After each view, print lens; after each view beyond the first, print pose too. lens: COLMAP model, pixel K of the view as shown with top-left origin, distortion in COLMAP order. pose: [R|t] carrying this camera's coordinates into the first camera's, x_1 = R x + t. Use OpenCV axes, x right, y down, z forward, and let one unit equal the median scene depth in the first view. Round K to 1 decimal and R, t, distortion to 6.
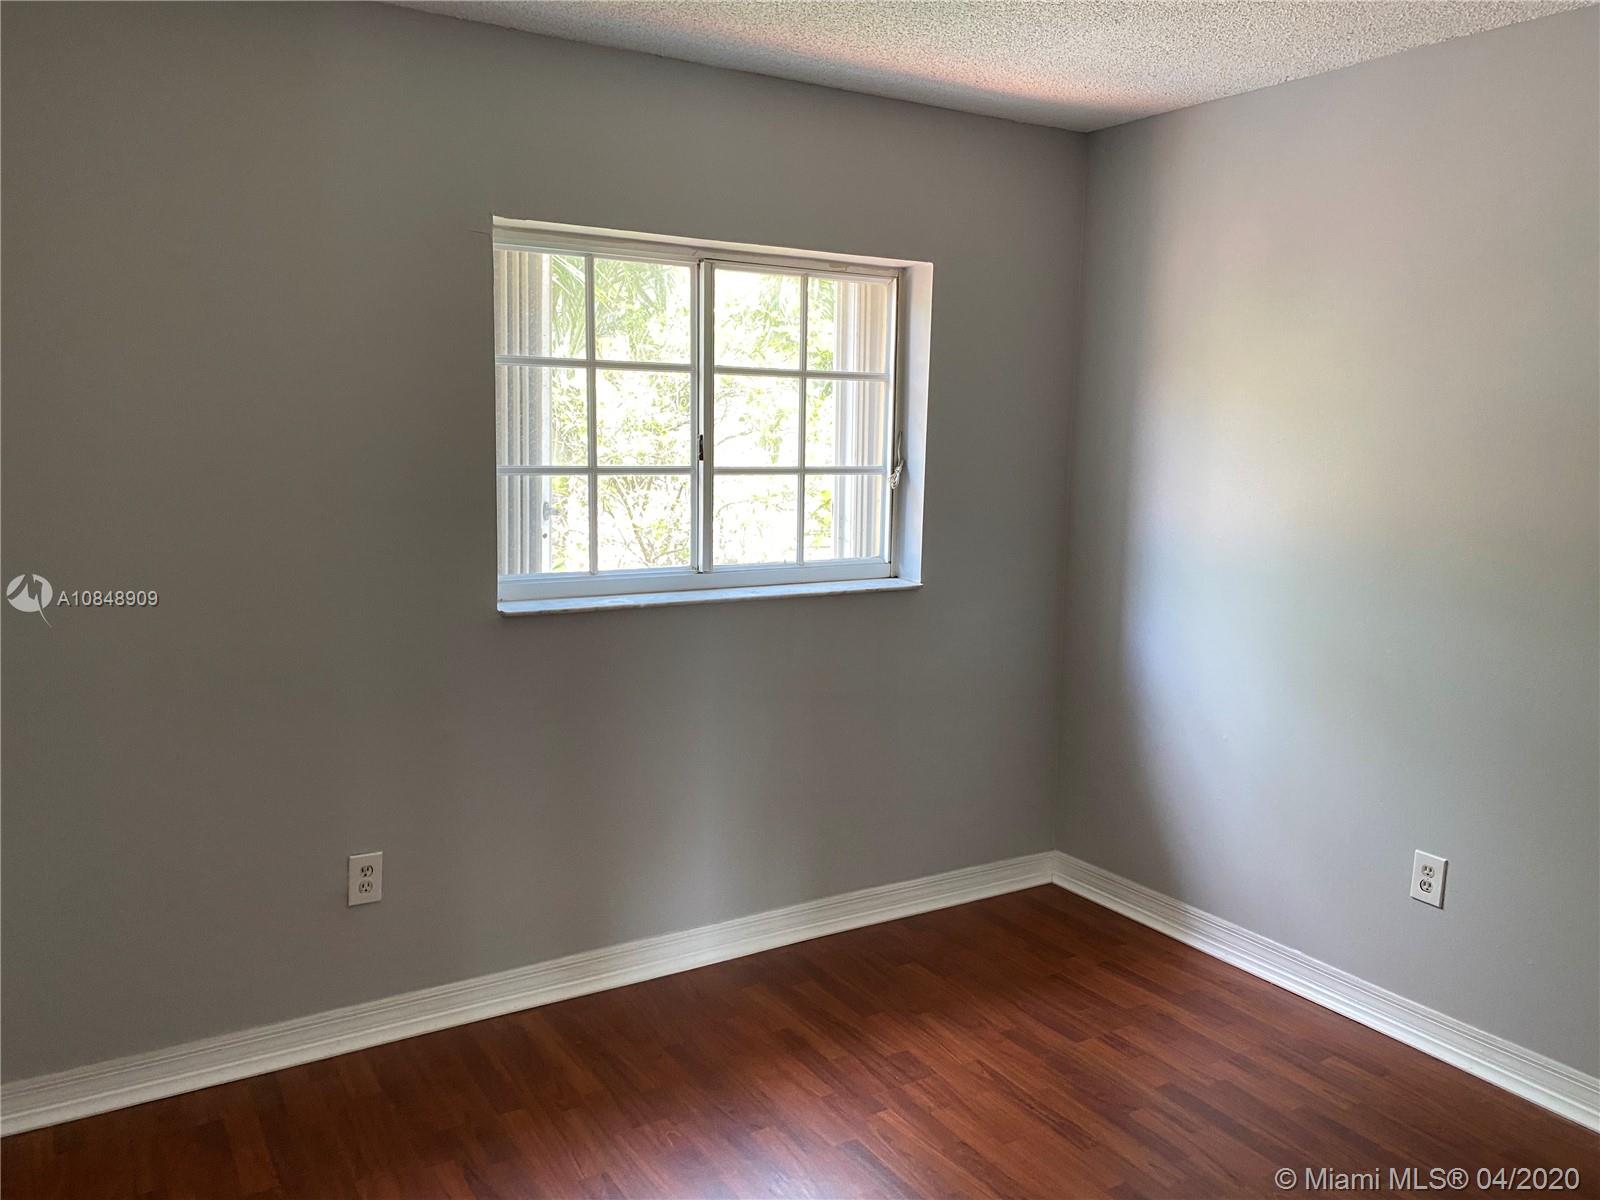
lens RADIAL K [[1223.5, 0, 808.4], [0, 1223.5, 601.6], [0, 0, 1]] dist [0.015023, -0.007219]
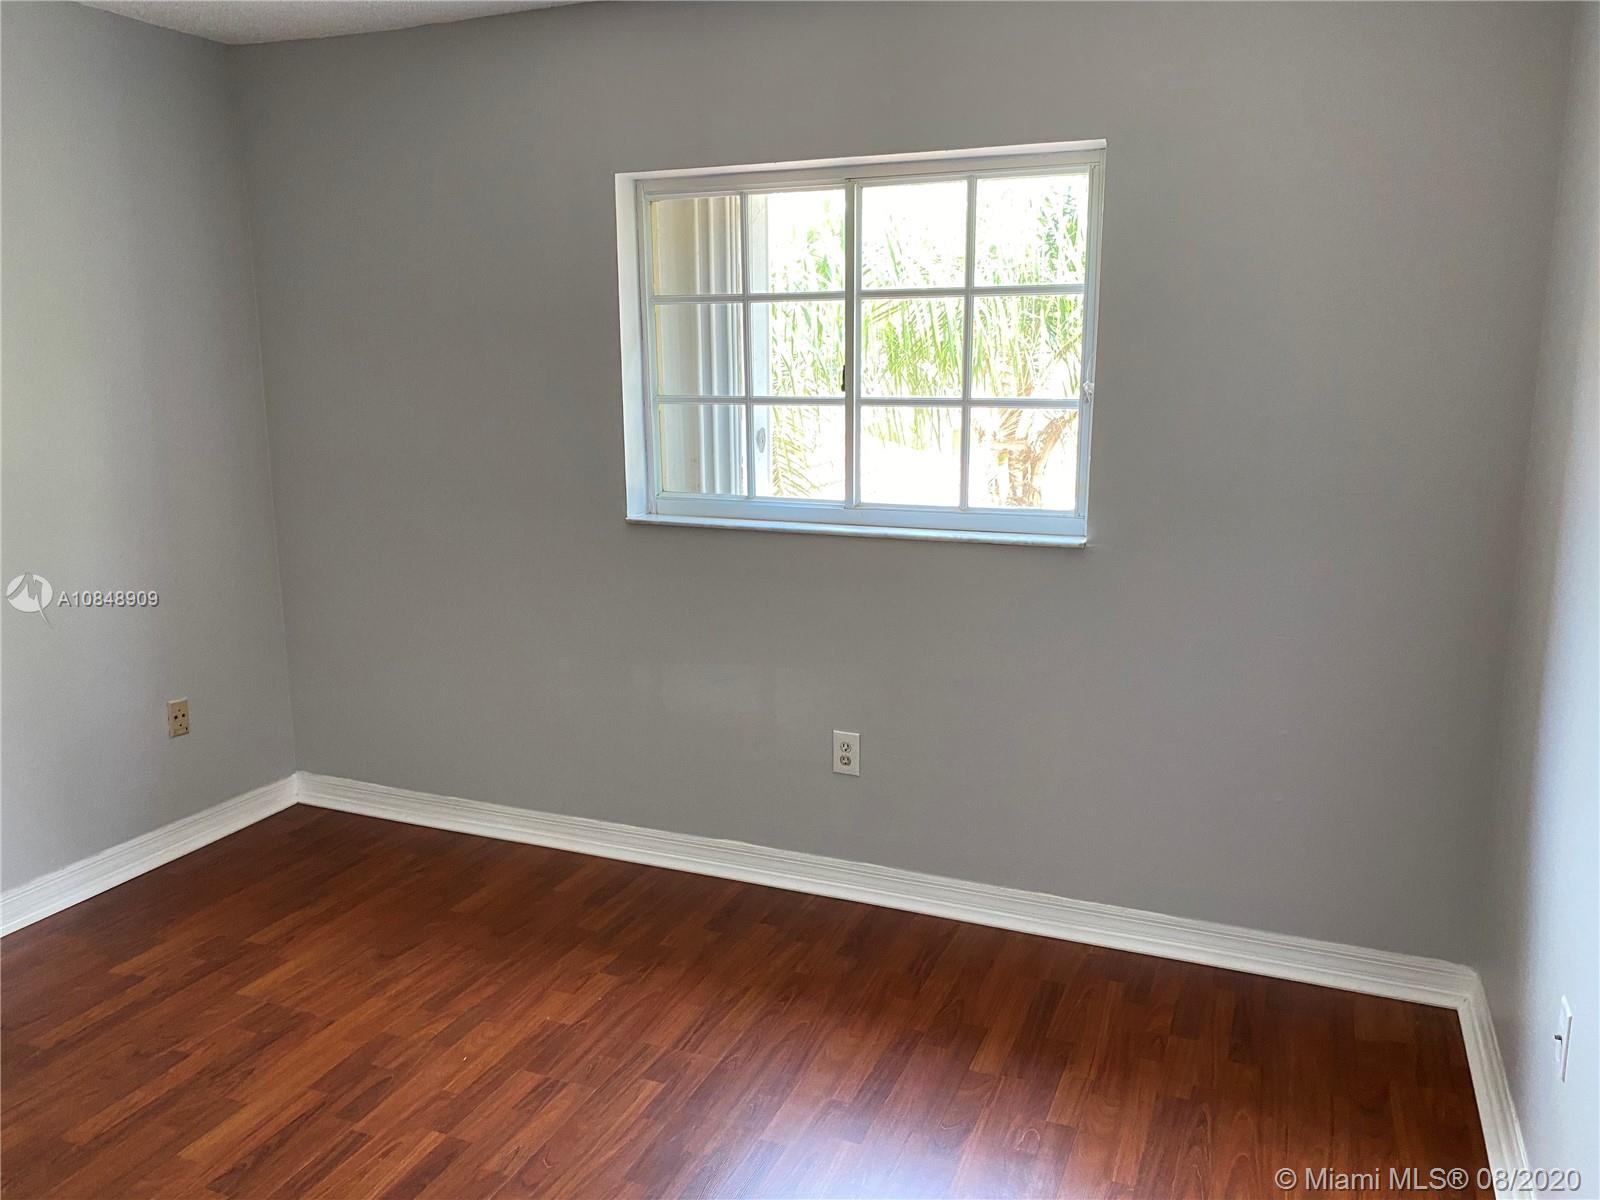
lens RADIAL K [[1169.5, 0, 800.0], [0, 1169.5, 600.0], [0, 0, 1]] dist [0.033927, -0.001891]
pose [[0.551284, 0.149992, -0.820724, 0.670515], [-0.104562, 0.988372, 0.110396, -0.049088], [0.827739, 0.024957, 0.560557, 0.442080]]
